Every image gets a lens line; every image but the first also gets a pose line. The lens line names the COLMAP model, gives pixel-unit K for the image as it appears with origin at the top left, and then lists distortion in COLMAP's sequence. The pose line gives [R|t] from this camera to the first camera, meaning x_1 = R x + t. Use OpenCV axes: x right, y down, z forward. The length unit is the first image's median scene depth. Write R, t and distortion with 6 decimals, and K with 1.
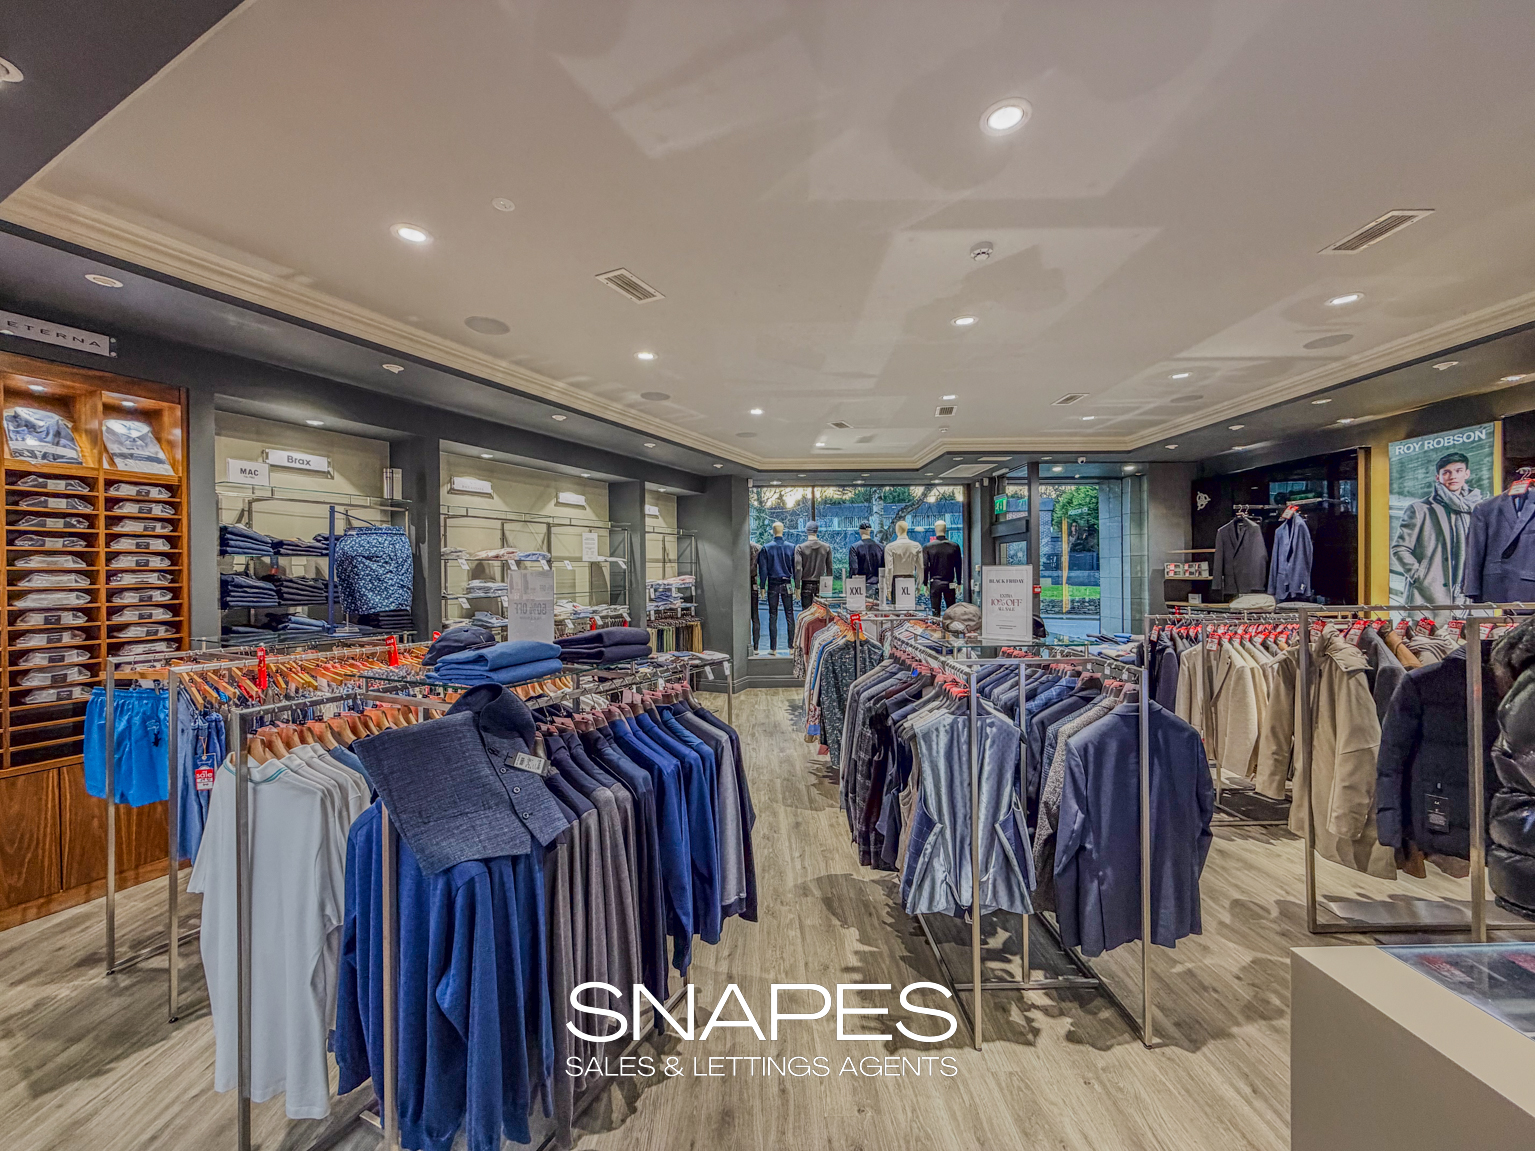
lens RADIAL K [[609.7, 0, 763.3], [0, 609.7, 575.5], [0, 0, 1]] dist [-0.000907, 0.000004]
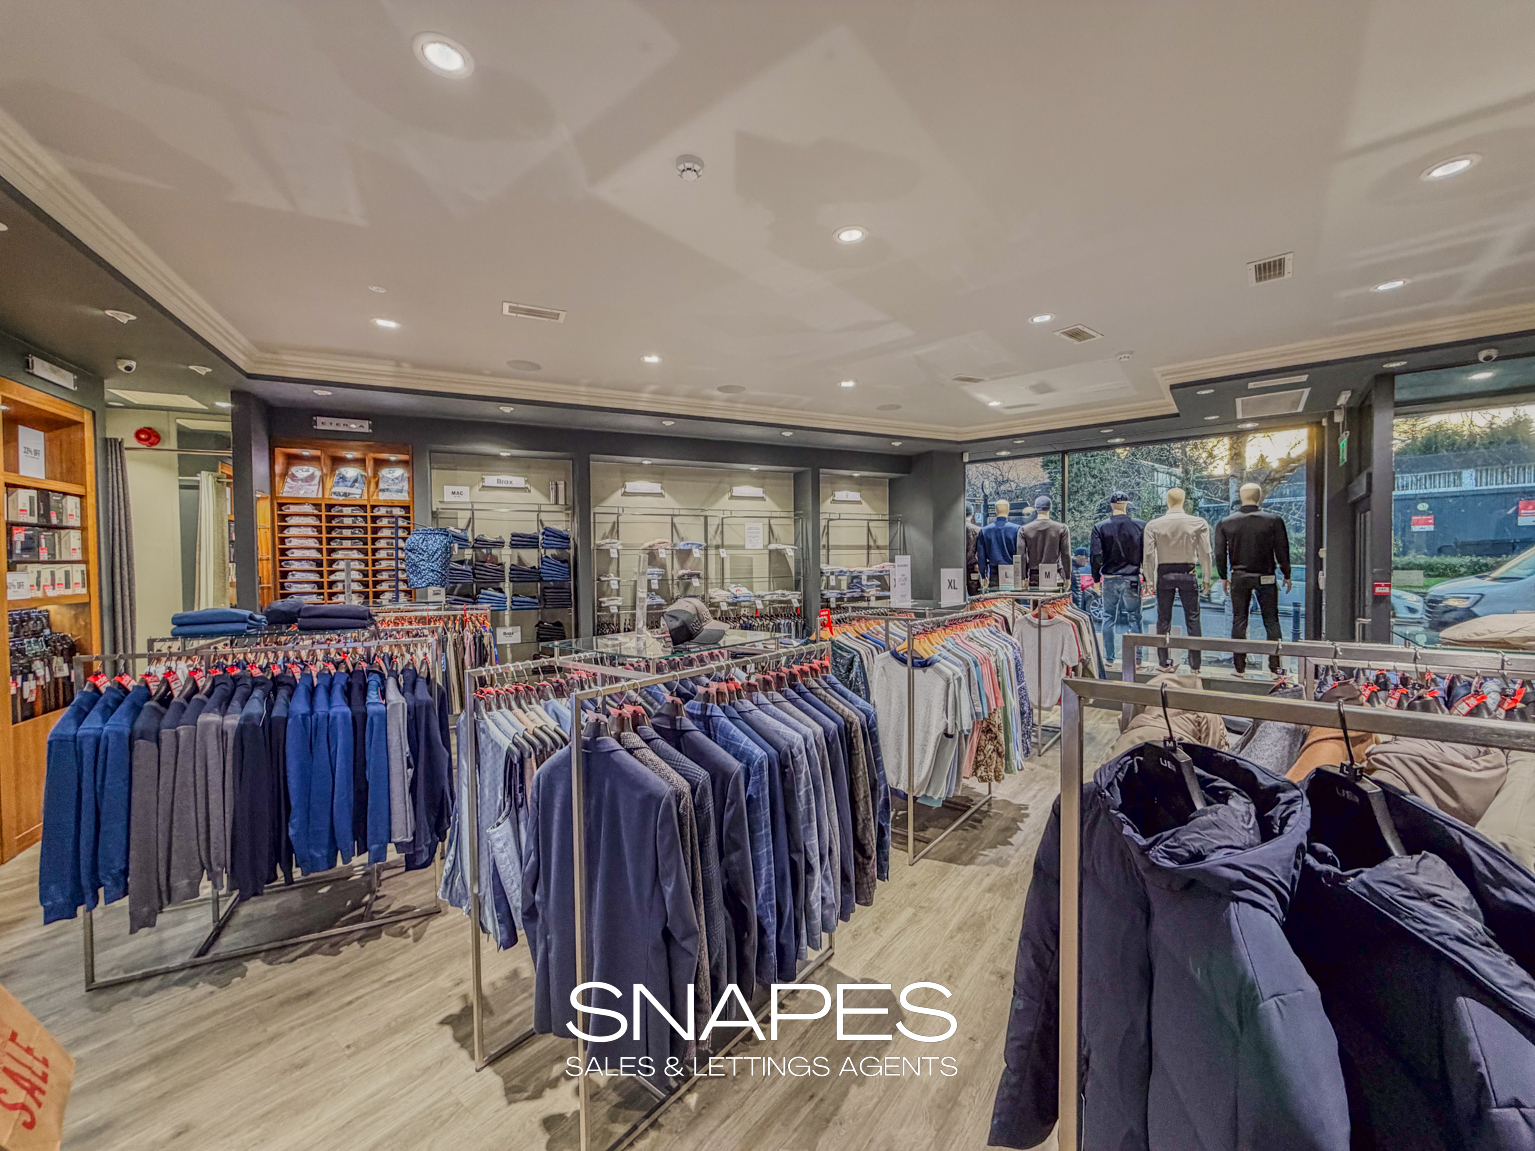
lens RADIAL K [[609.7, 0, 763.3], [0, 609.7, 575.5], [0, 0, 1]] dist [-0.000907, 0.000004]
pose [[0.774545, 0.018503, -0.632249, 0.522724], [-0.003133, 0.999672, 0.025417, -0.005486], [0.632512, -0.017706, 0.774349, 0.230268]]
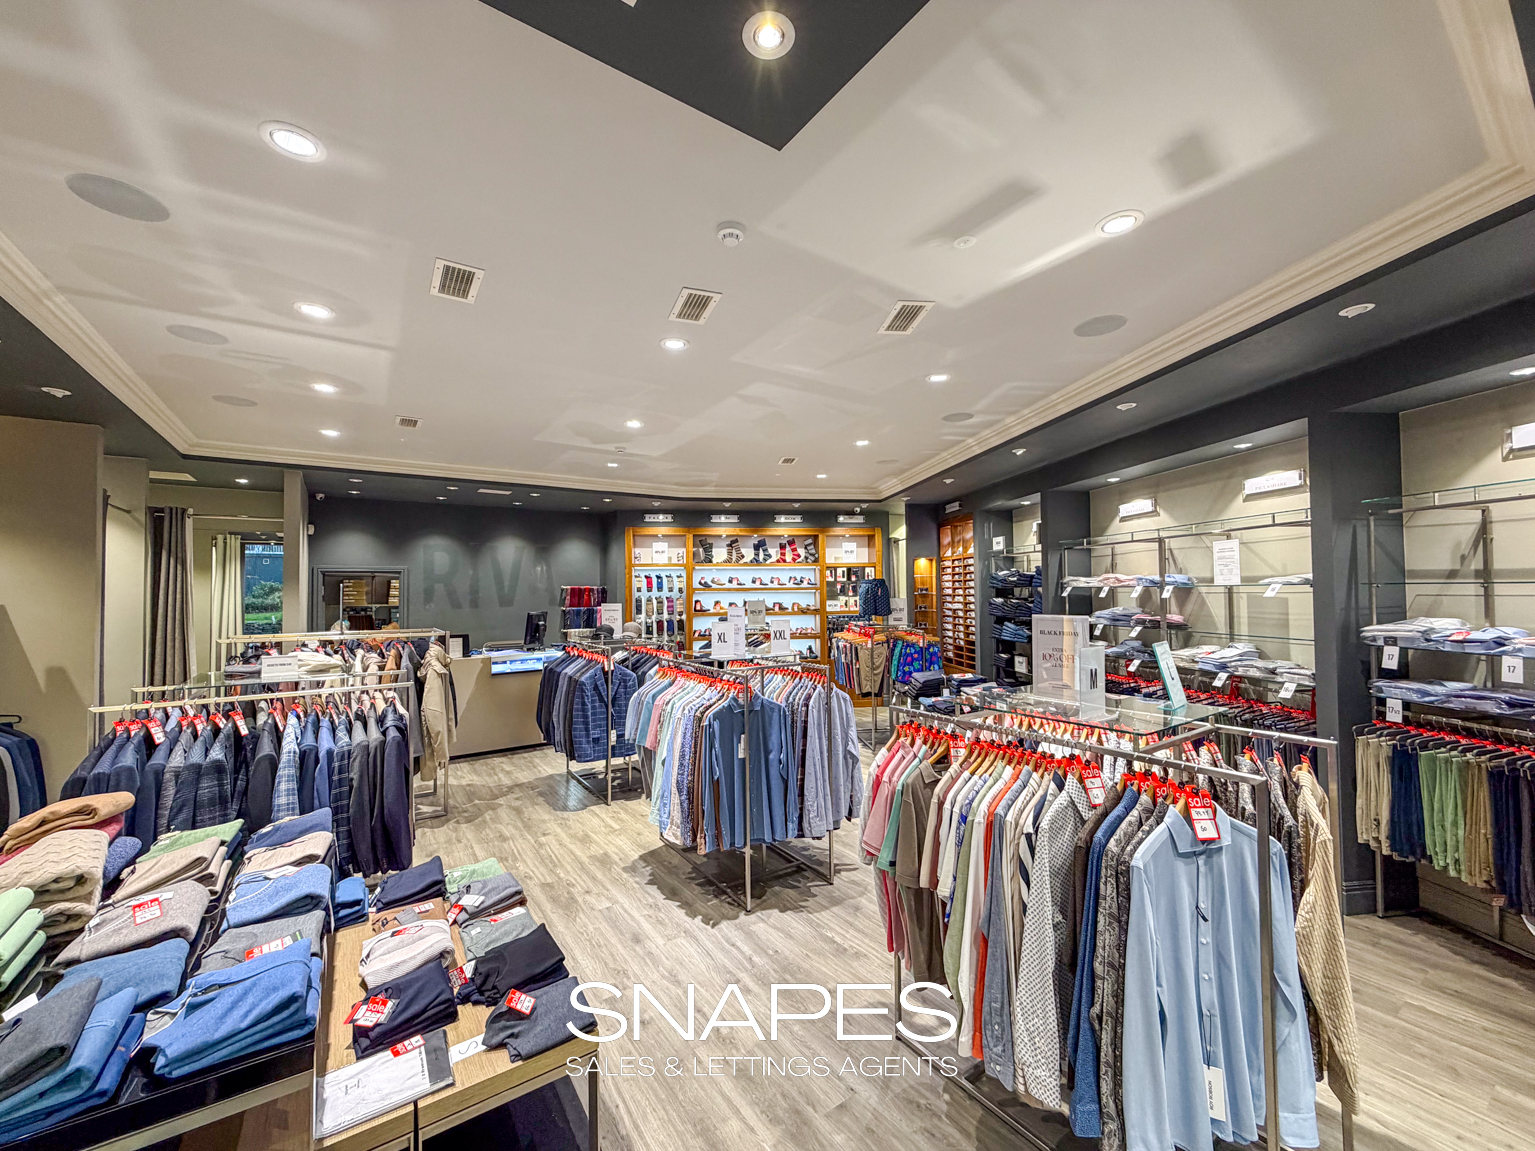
lens RADIAL K [[609.7, 0, 763.3], [0, 609.7, 575.5], [0, 0, 1]] dist [-0.000907, 0.000004]
pose [[-0.832841, 0.004295, -0.553496, 0.595164], [0.014276, 0.999804, -0.013723, -0.040801], [0.553328, -0.019331, -0.832739, 1.612534]]
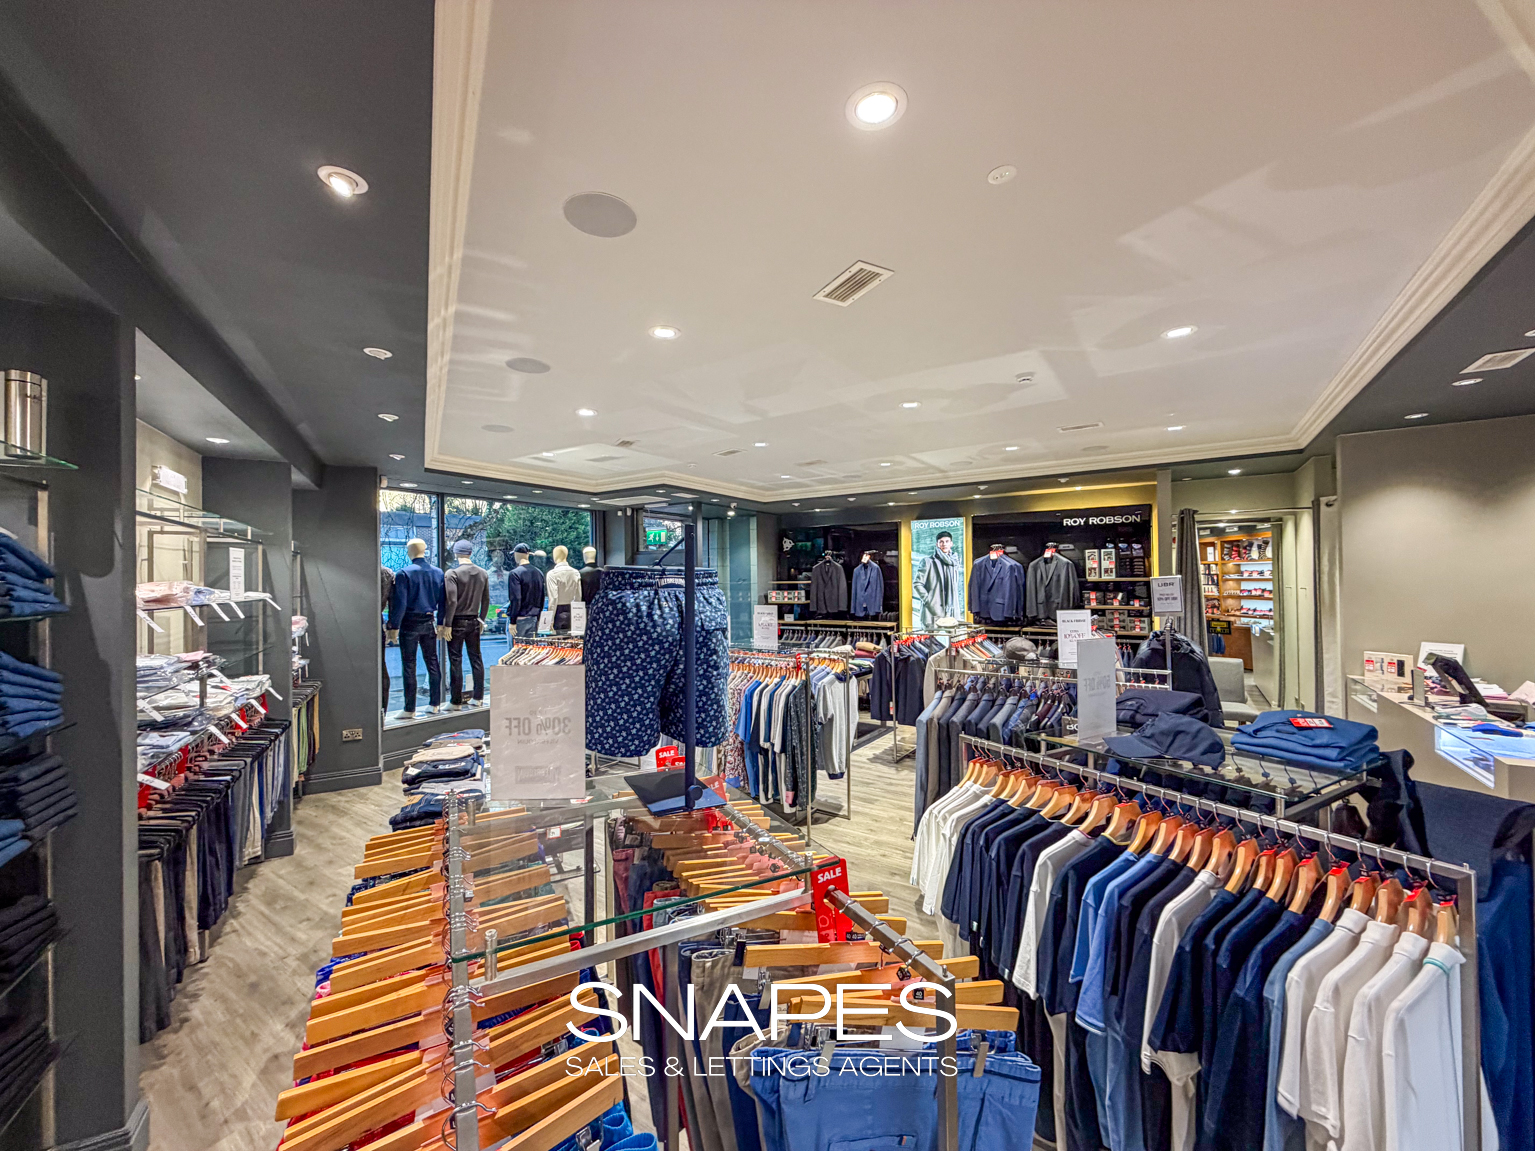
lens RADIAL K [[609.7, 0, 763.3], [0, 609.7, 575.5], [0, 0, 1]] dist [-0.000907, 0.000004]
pose [[0.573166, 0.011414, 0.819360, -0.592311], [0.011384, 0.999696, -0.021890, -0.035984], [-0.819360, 0.021874, 0.572861, 0.386415]]
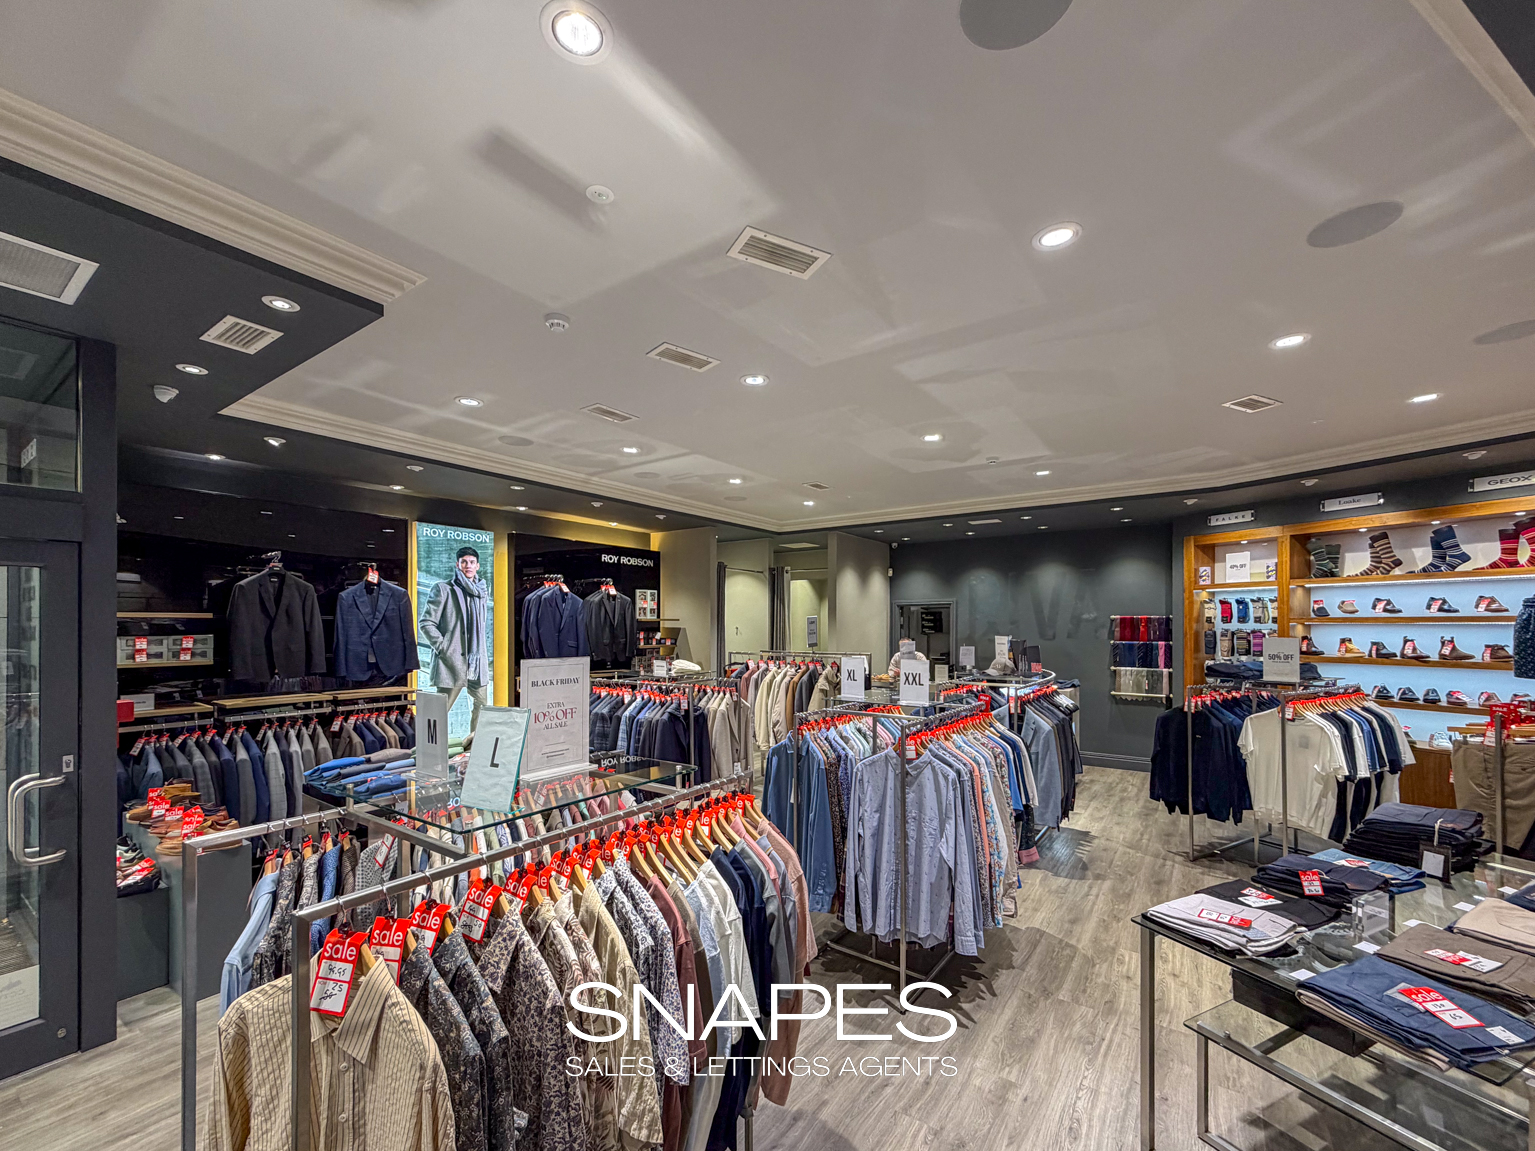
lens RADIAL K [[633.4, 0, 772.8], [0, 633.4, 623.5], [0, 0, 1]] dist [0.000607, 0.000167]
pose [[-0.813698, 0.013658, 0.581128, -0.104616], [0.014593, 0.999889, -0.003067, -0.031117], [-0.581105, 0.005985, -0.813807, 1.574257]]
